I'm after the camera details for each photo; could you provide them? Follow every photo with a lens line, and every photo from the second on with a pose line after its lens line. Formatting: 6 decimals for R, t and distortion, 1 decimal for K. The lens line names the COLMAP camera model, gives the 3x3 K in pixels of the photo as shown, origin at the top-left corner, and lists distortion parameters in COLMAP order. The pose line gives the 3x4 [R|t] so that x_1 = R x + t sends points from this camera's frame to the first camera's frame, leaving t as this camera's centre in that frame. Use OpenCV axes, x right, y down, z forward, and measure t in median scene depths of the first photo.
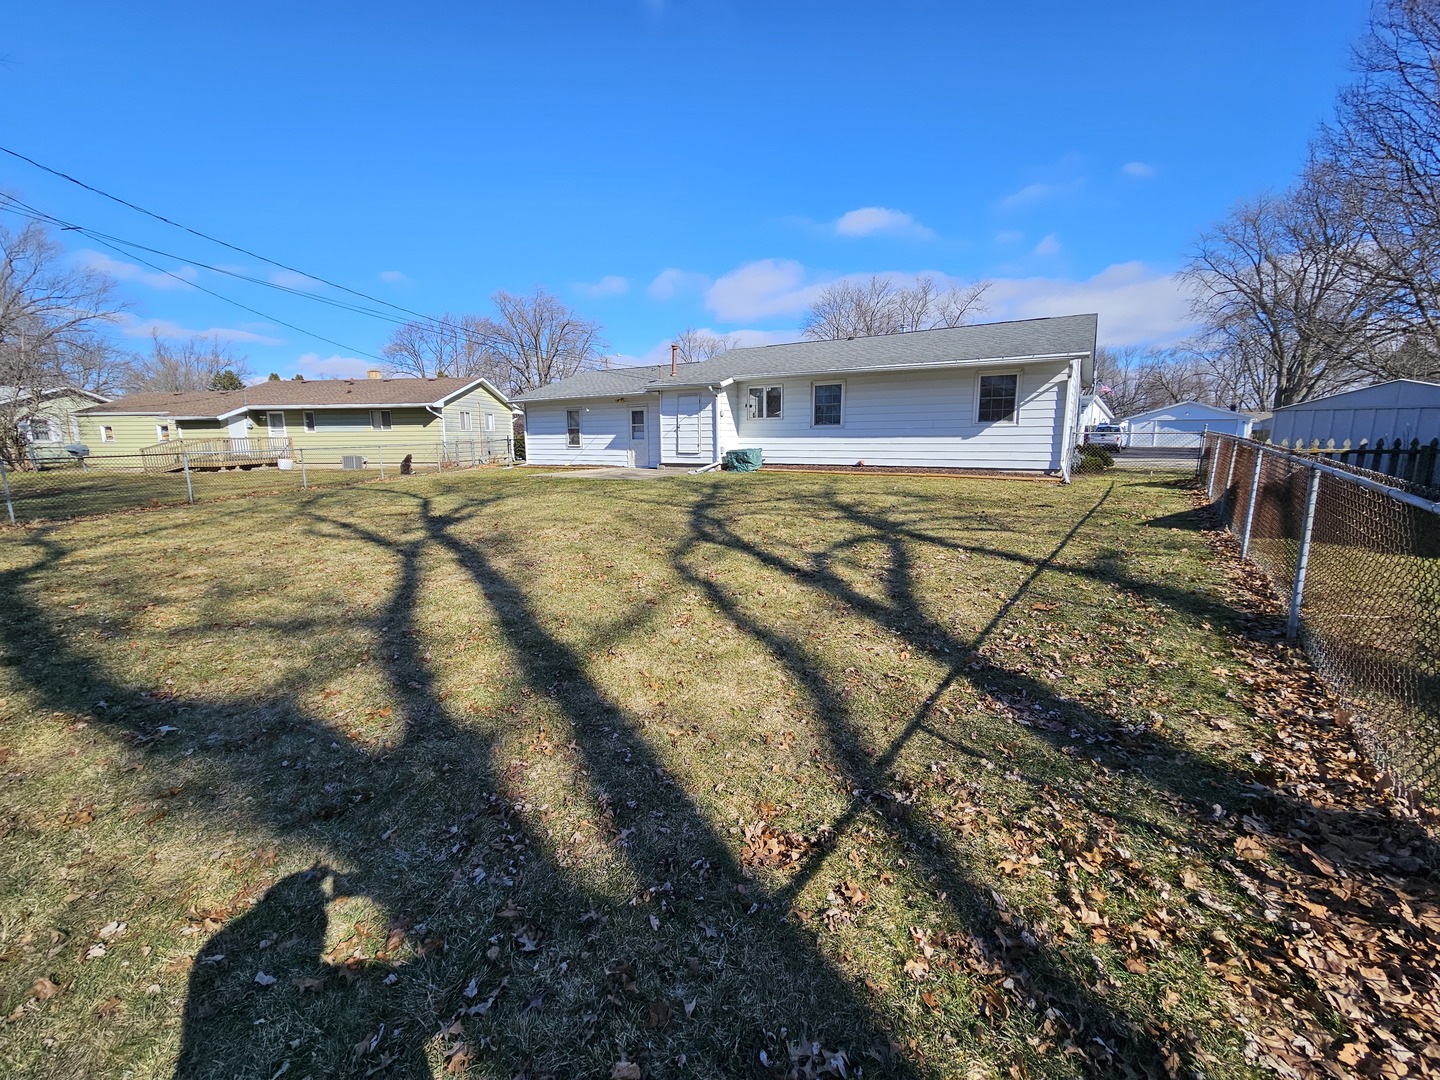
lens RADIAL K [[582.0, 0, 720.0], [0, 582.0, 540.0], [0, 0, 1]] dist [-0.001581, -0.000193]
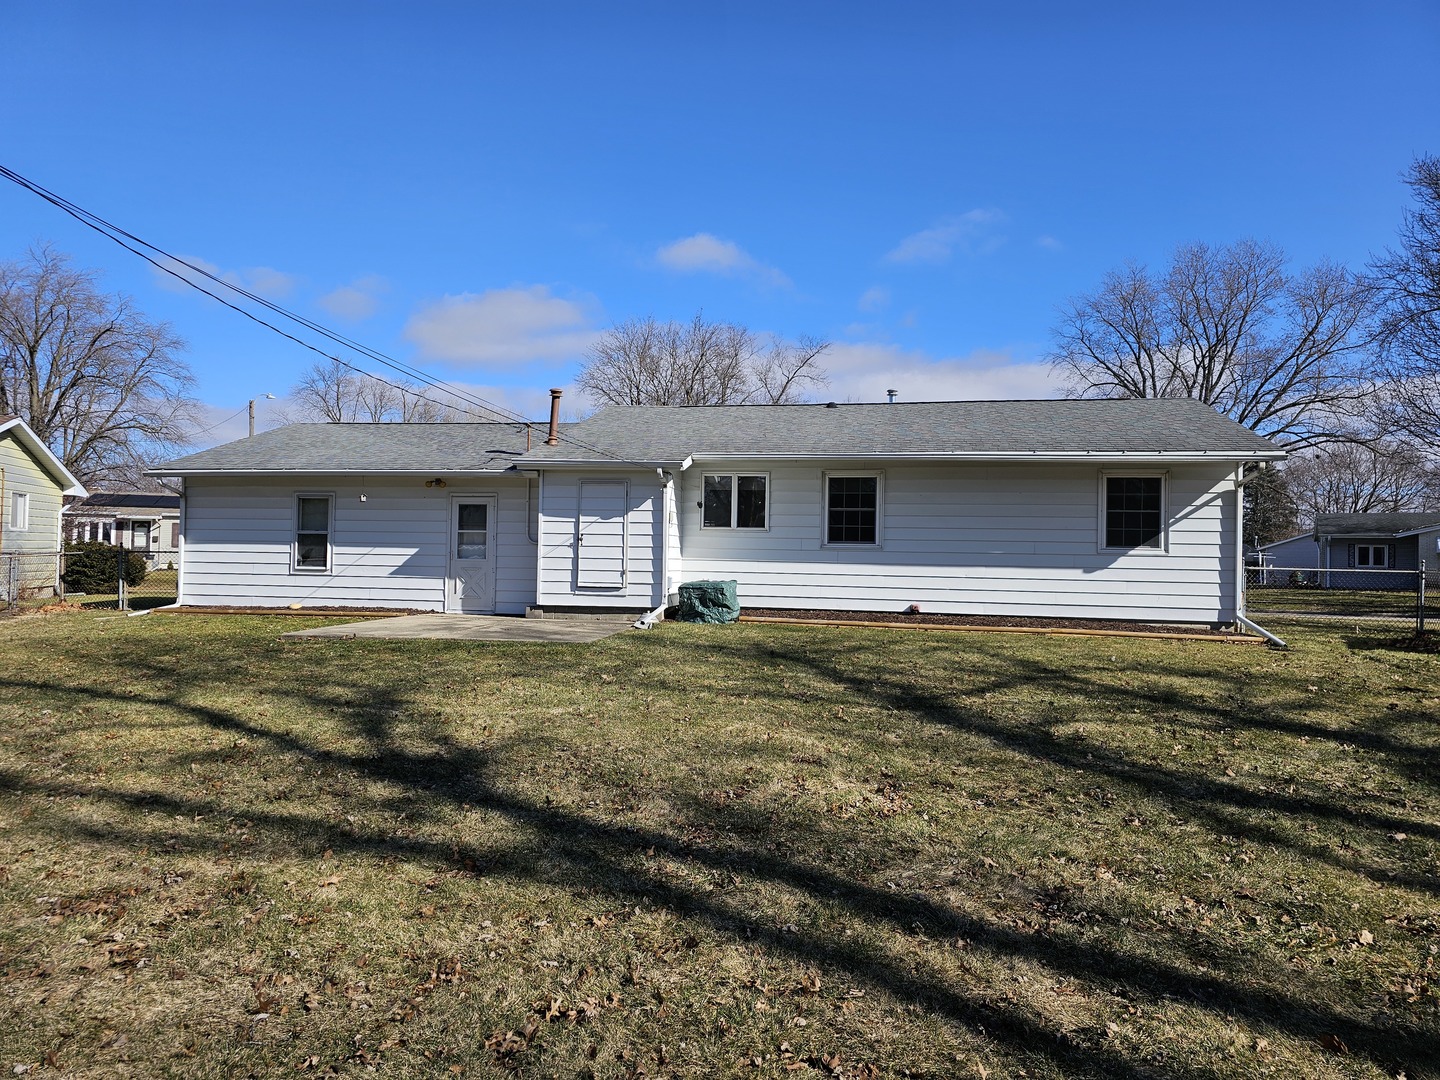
lens RADIAL K [[955.8, 0, 720.0], [0, 955.8, 540.0], [0, 0, 1]] dist [0.085837, -0.089517]
pose [[0.929008, 0.029880, 0.368851, -0.282465], [0.040122, 0.982726, -0.180663, -0.030242], [-0.367878, 0.182637, 0.911762, 0.158052]]
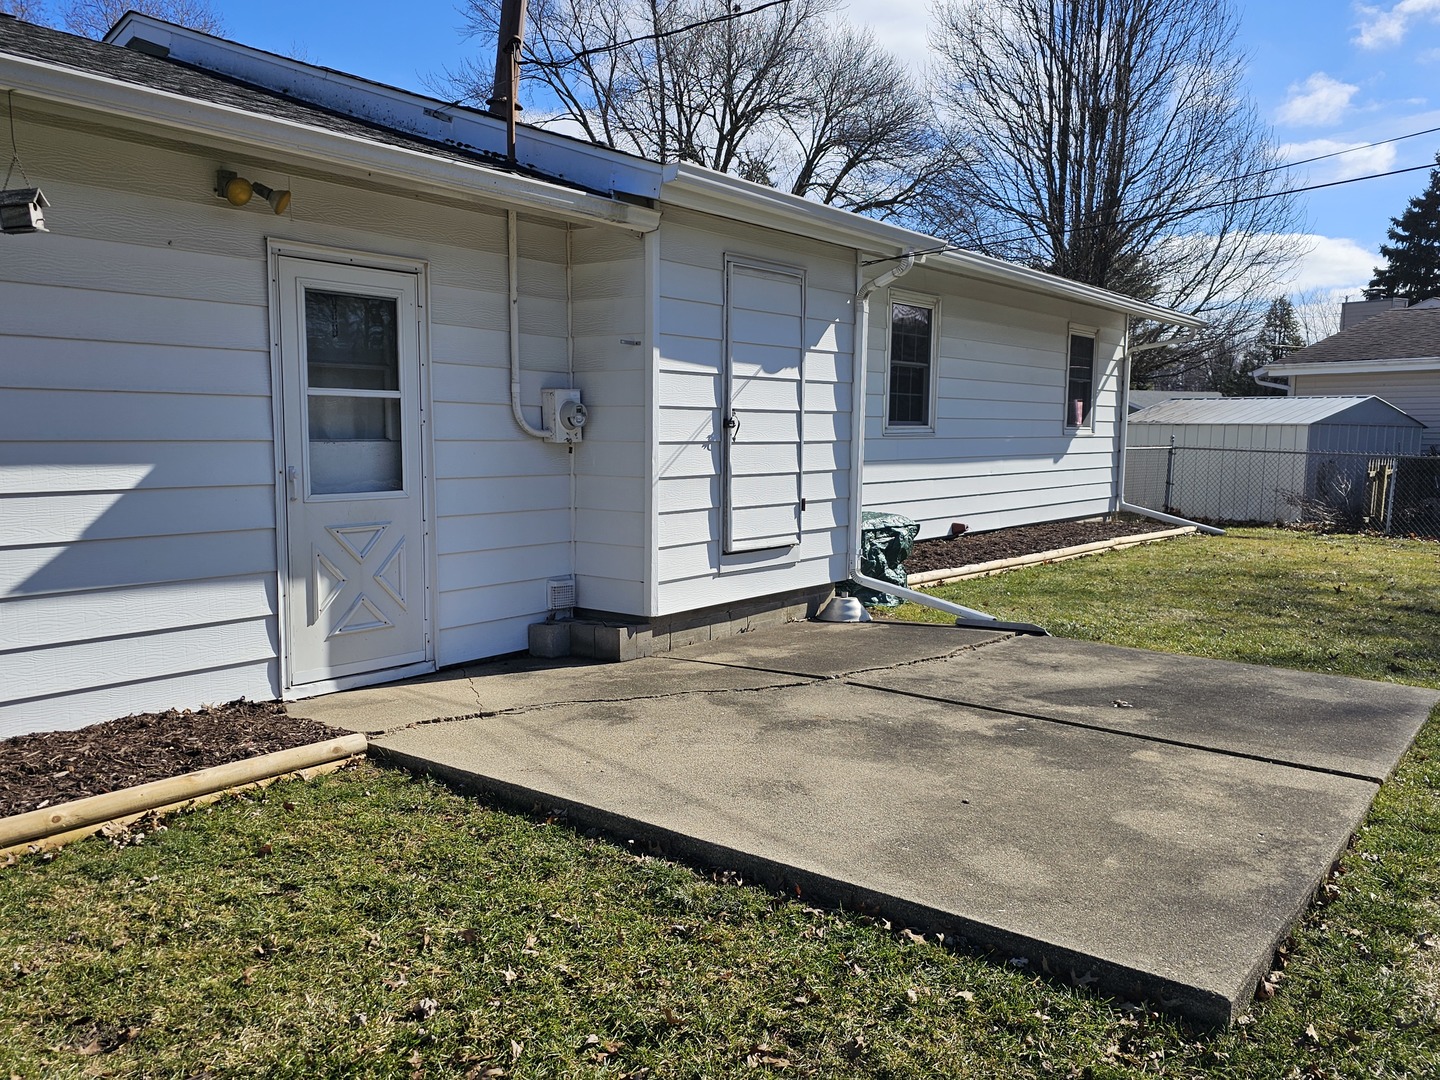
lens RADIAL K [[1164.4, 0, 720.2], [0, 1164.4, 560.2], [0, 0, 1]] dist [0.073558, -0.003253]
pose [[0.096971, -0.105479, 0.989682, -0.474989], [0.160785, 0.982968, 0.089010, -0.189236], [-0.982214, 0.150495, 0.112279, 0.993167]]
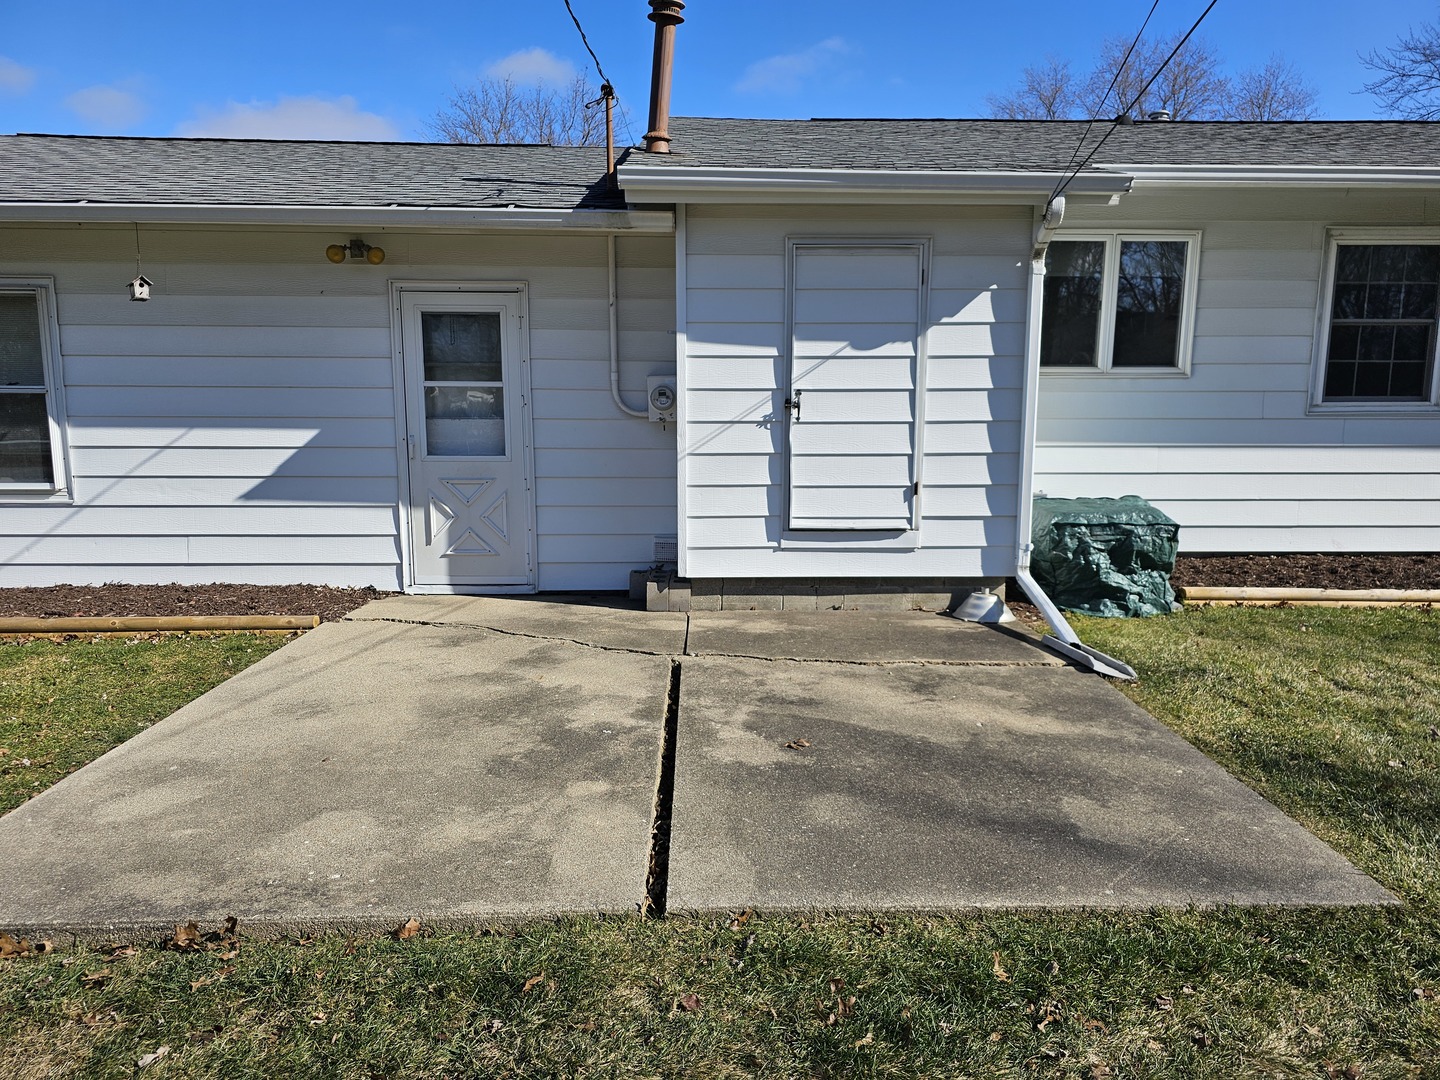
lens RADIAL K [[955.8, 0, 720.0], [0, 955.8, 540.0], [0, 0, 1]] dist [0.085837, -0.089517]
pose [[0.836259, -0.066853, 0.544244, -0.282261], [0.085307, 0.996317, -0.008693, -0.150319], [-0.541658, 0.053697, 0.838882, 0.759889]]
